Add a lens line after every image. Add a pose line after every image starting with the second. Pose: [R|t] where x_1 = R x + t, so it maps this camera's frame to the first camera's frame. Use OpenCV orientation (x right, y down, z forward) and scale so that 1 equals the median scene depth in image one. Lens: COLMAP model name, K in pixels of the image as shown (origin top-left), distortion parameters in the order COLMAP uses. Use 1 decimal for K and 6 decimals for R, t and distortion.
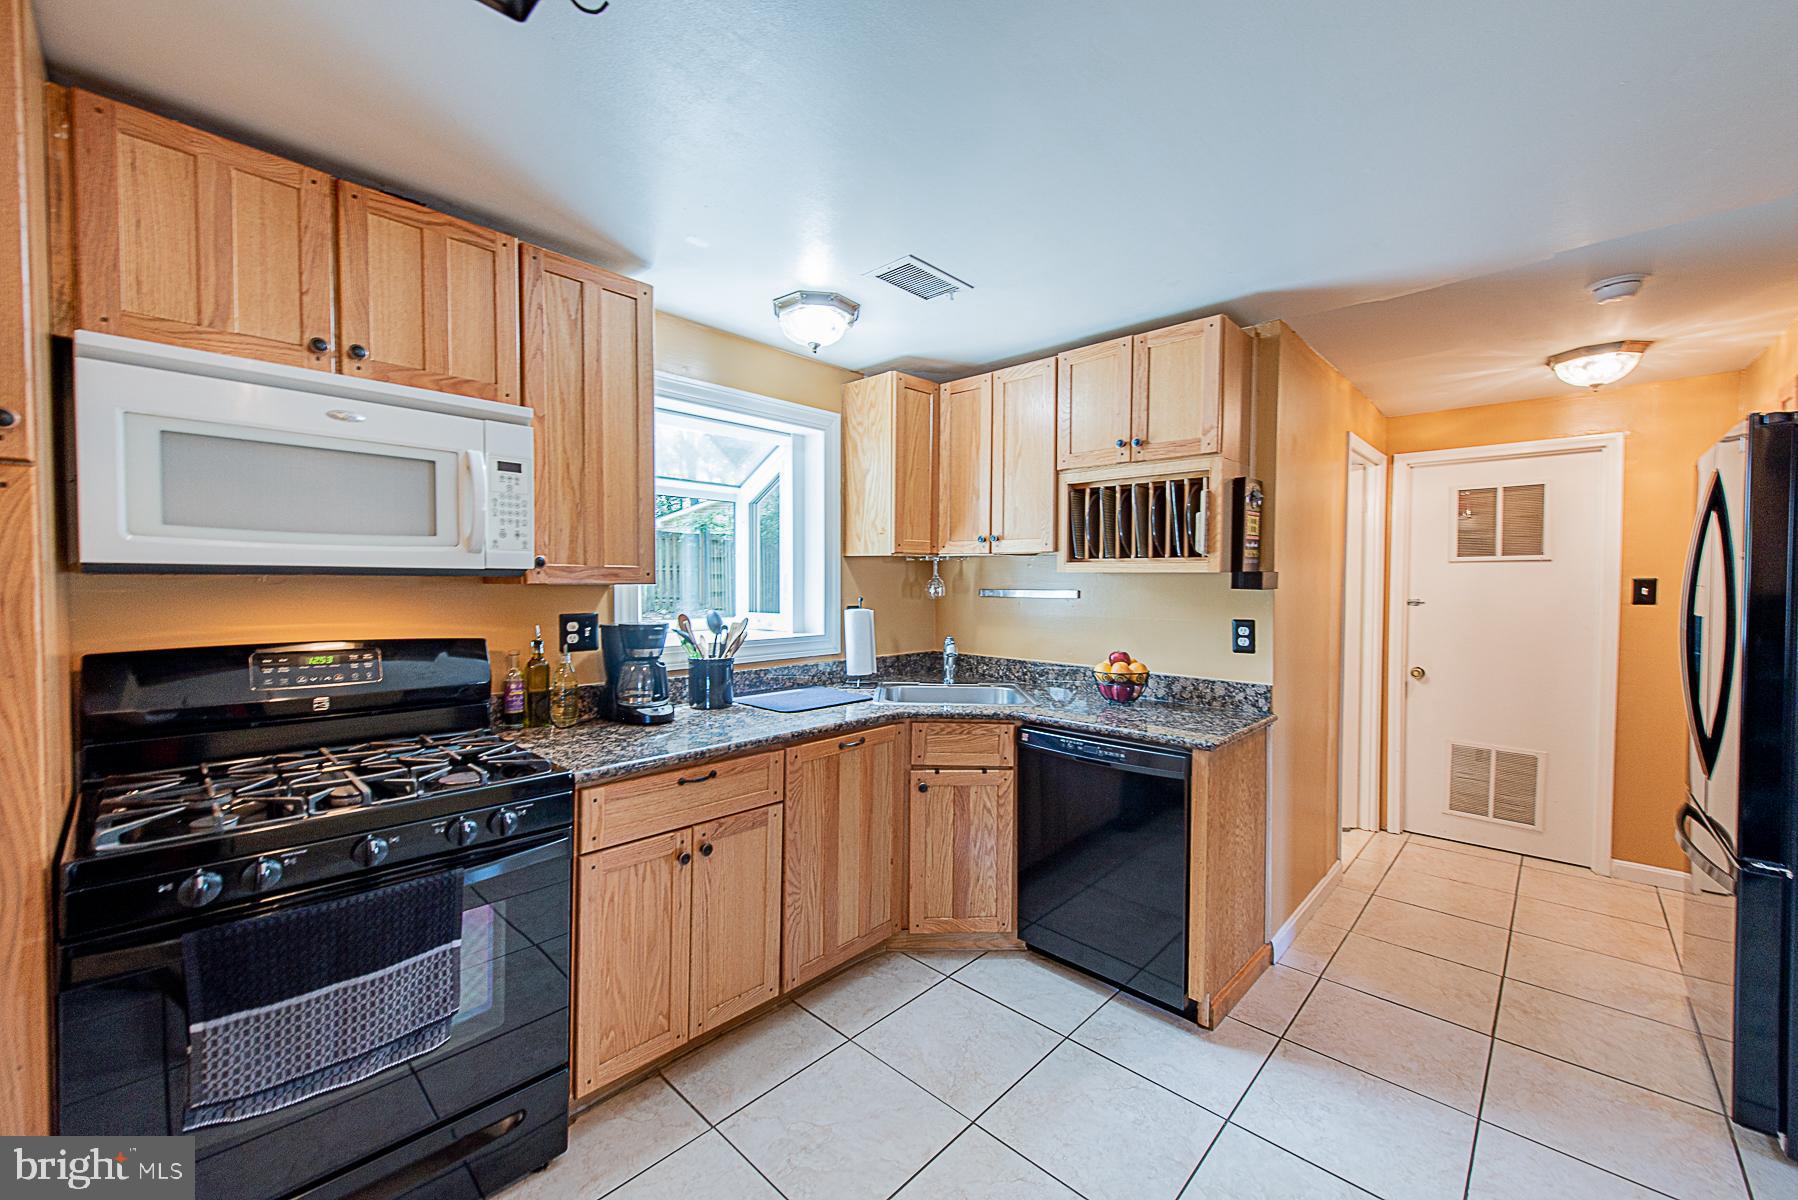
lens RADIAL K [[696.8, 0, 900.0], [0, 696.8, 596.7], [0, 0, 1]] dist [0.004272, -0.000492]
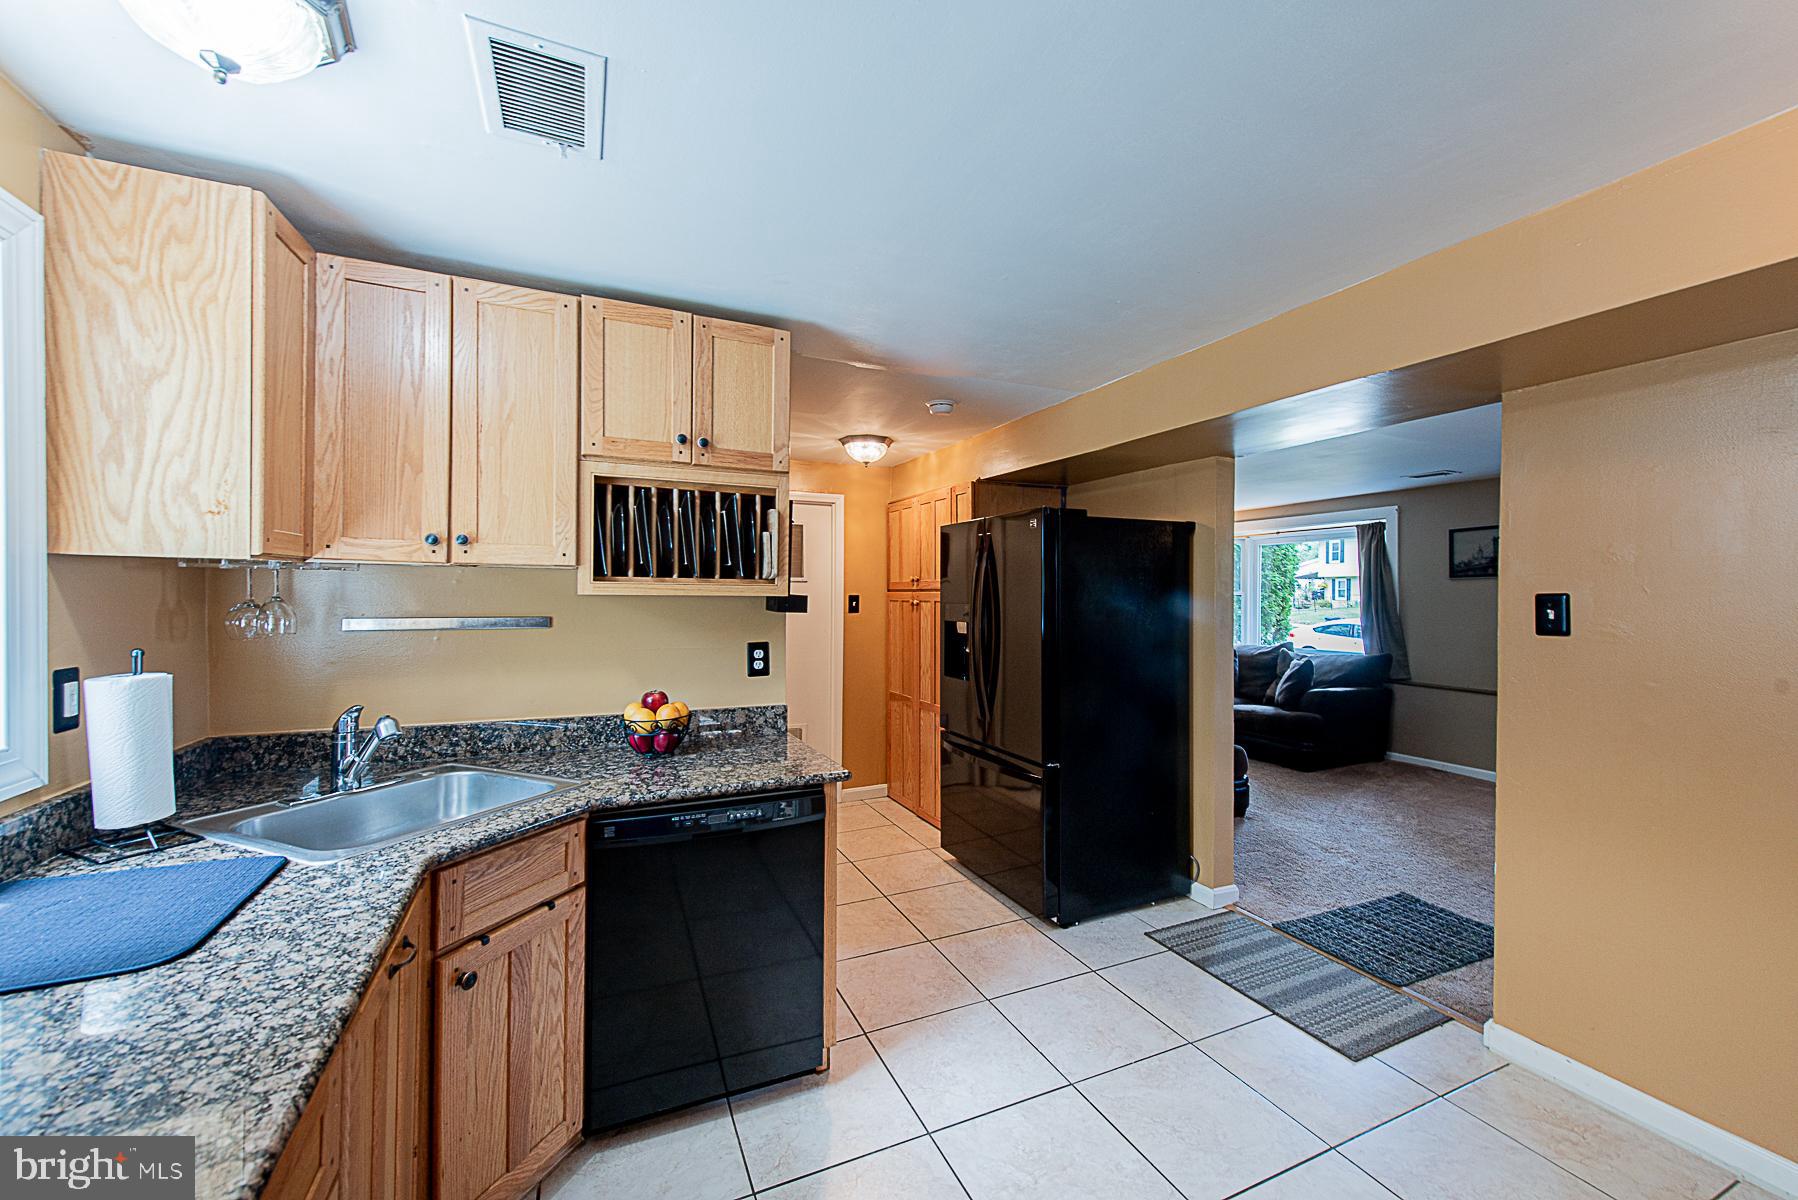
lens RADIAL K [[696.8, 0, 900.0], [0, 696.8, 596.7], [0, 0, 1]] dist [0.004272, -0.000492]
pose [[0.382087, -0.008018, 0.924092, -0.371064], [0.017850, 0.999840, 0.001295, -0.032020], [-0.923954, 0.016000, 0.382169, 0.480232]]
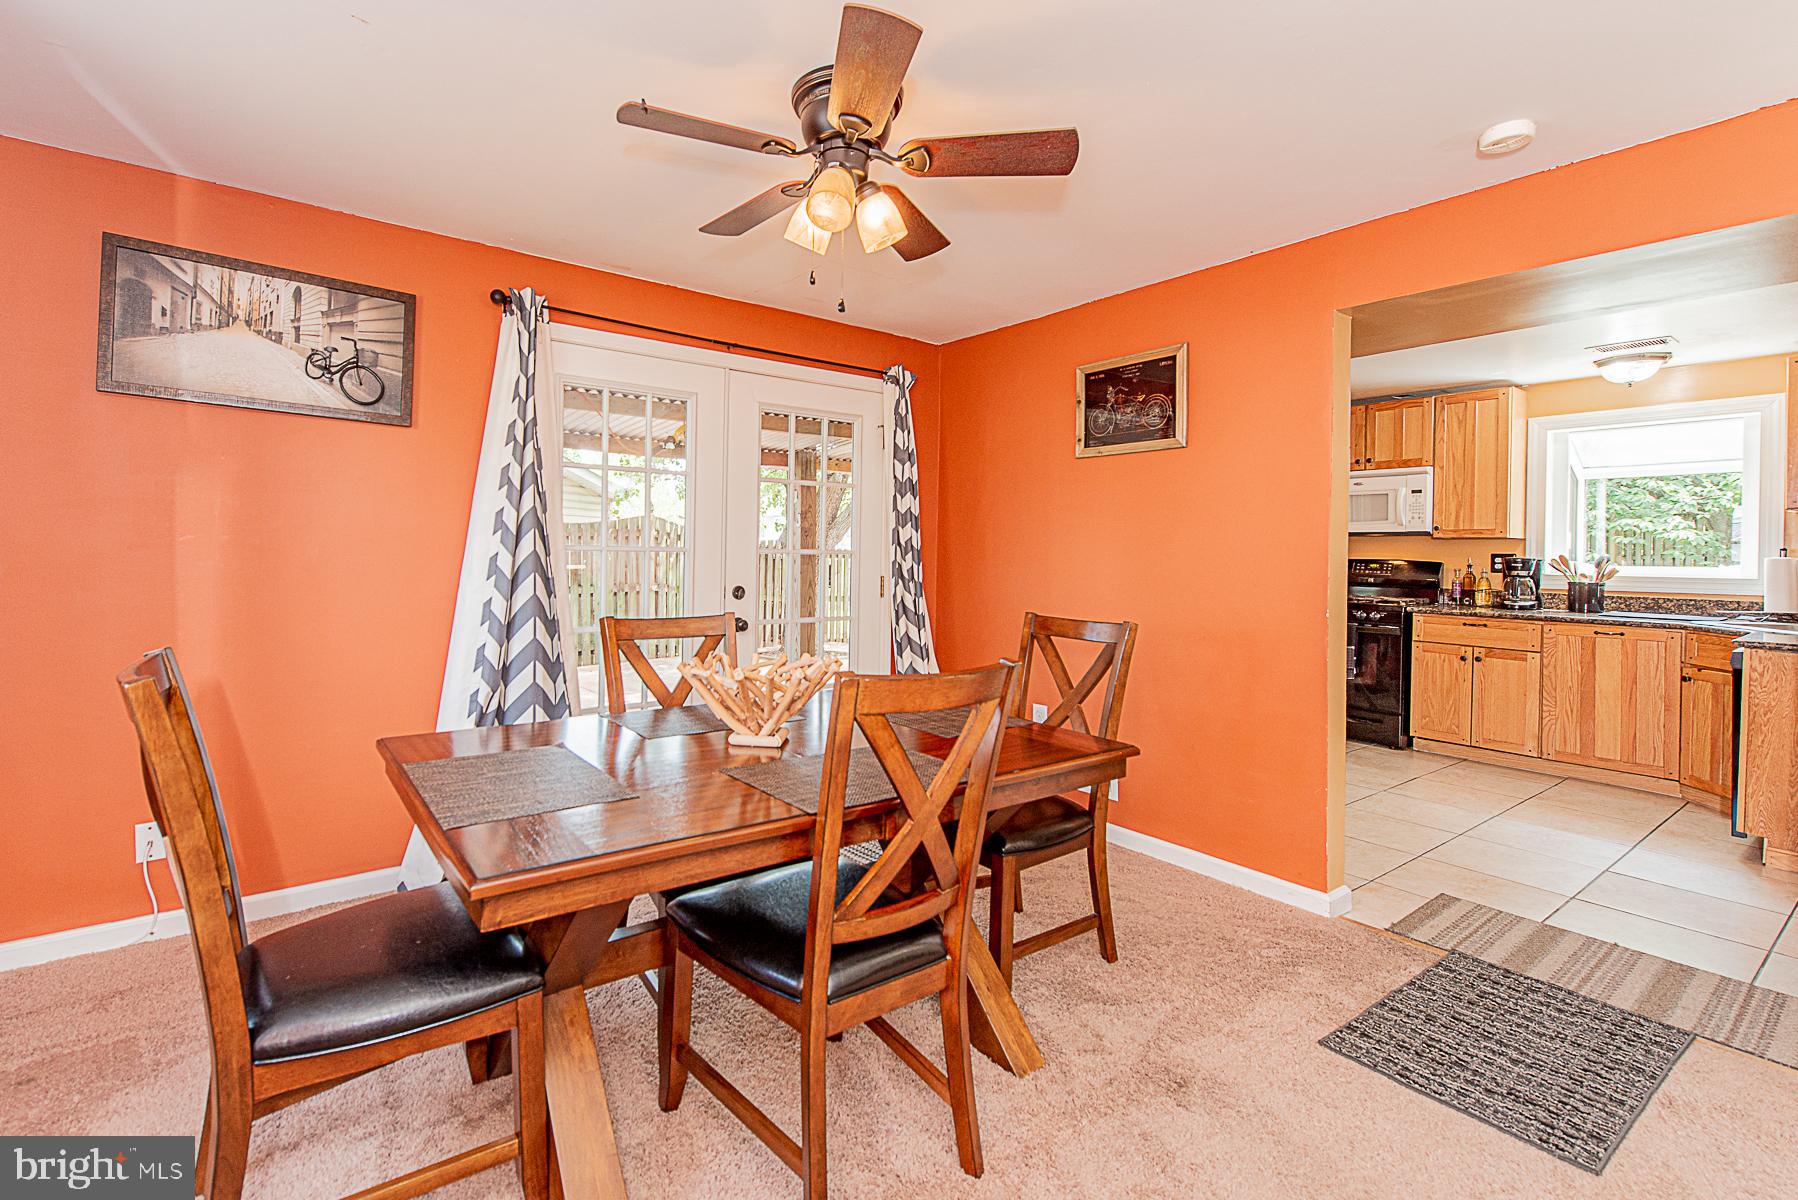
lens RADIAL K [[788.4, 0, 810.4], [0, 788.4, 554.8], [0, 0, 1]] dist [0.008777, -0.005033]
pose [[-0.212277, -0.003400, -0.977204, 2.066166], [-0.036036, 0.999341, 0.004351, 0.085519], [0.976545, 0.036138, -0.212259, -0.412926]]
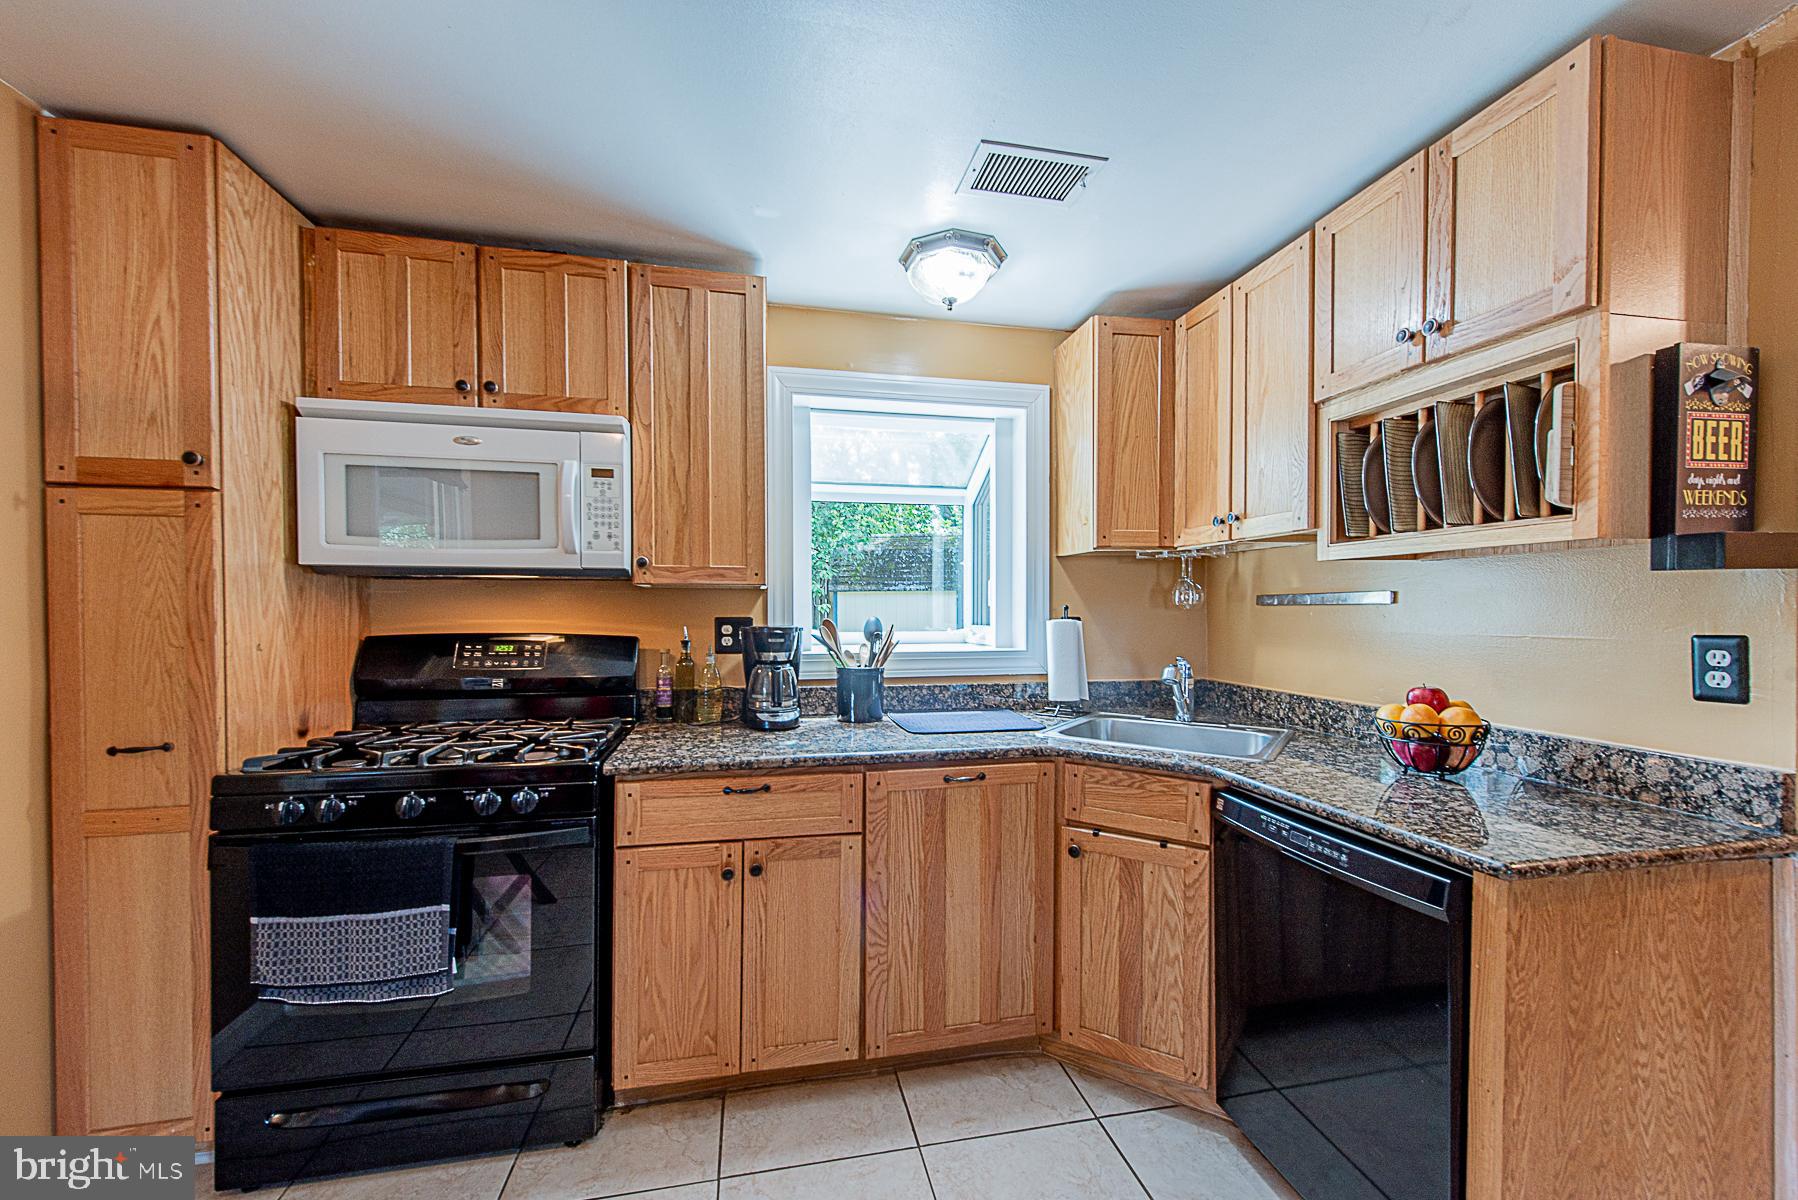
lens RADIAL K [[709.4, 0, 905.4], [0, 709.4, 619.0], [0, 0, 1]] dist [0.007795, -0.000483]
pose [[0.824461, 0.001574, -0.565917, 0.332145], [-0.007931, 0.999930, -0.008773, 0.033018], [0.565864, 0.011721, 0.824416, 0.274764]]
